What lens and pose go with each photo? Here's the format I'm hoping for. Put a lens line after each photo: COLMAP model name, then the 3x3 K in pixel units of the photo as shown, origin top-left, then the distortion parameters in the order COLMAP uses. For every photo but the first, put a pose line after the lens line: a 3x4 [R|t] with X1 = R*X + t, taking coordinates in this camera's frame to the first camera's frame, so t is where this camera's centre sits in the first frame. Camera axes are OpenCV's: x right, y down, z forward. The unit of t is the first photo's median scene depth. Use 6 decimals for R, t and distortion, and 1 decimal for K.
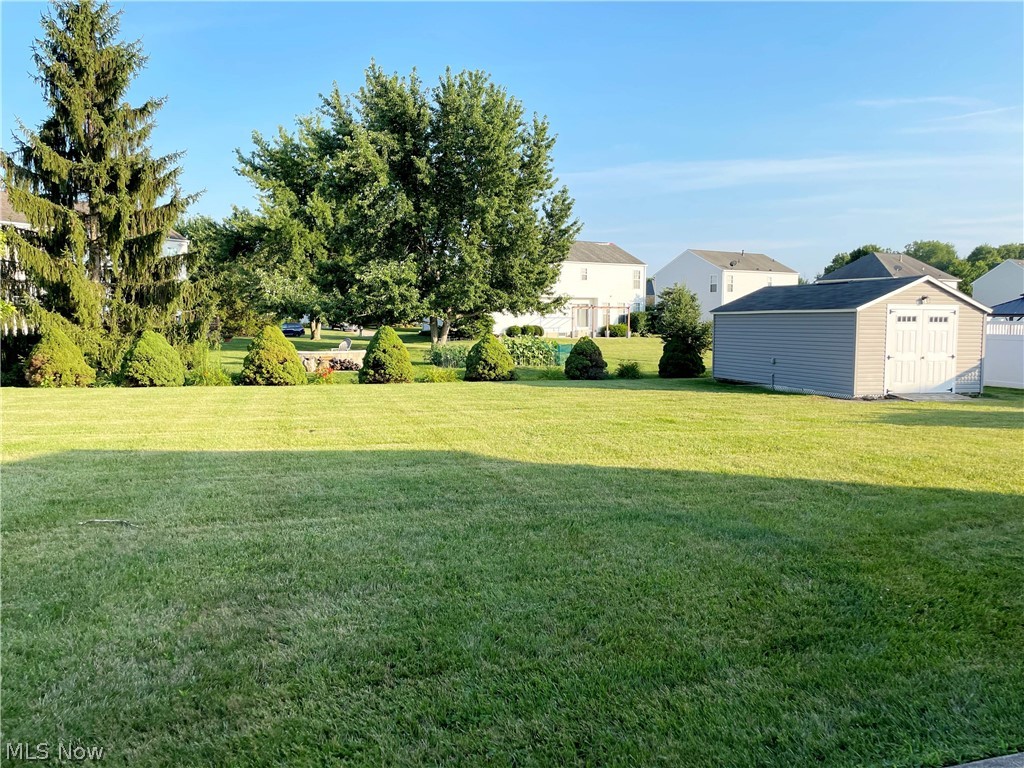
lens RADIAL K [[771.7, 0, 513.7], [0, 771.7, 380.9], [0, 0, 1]] dist [0.083041, -0.112421]
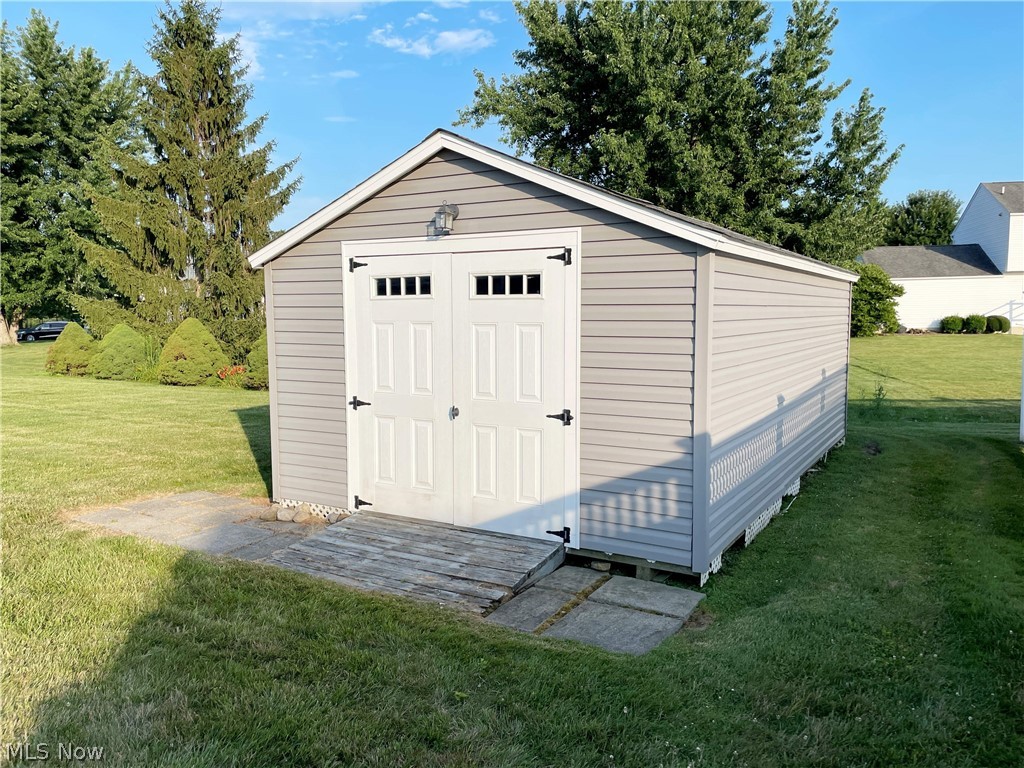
lens RADIAL K [[771.7, 0, 513.7], [0, 771.7, 380.9], [0, 0, 1]] dist [0.083041, -0.112421]
pose [[0.688675, 0.054807, -0.722996, 0.747547], [-0.049377, 0.998369, 0.028649, -0.050875], [0.723387, 0.015969, 0.690258, 0.801788]]
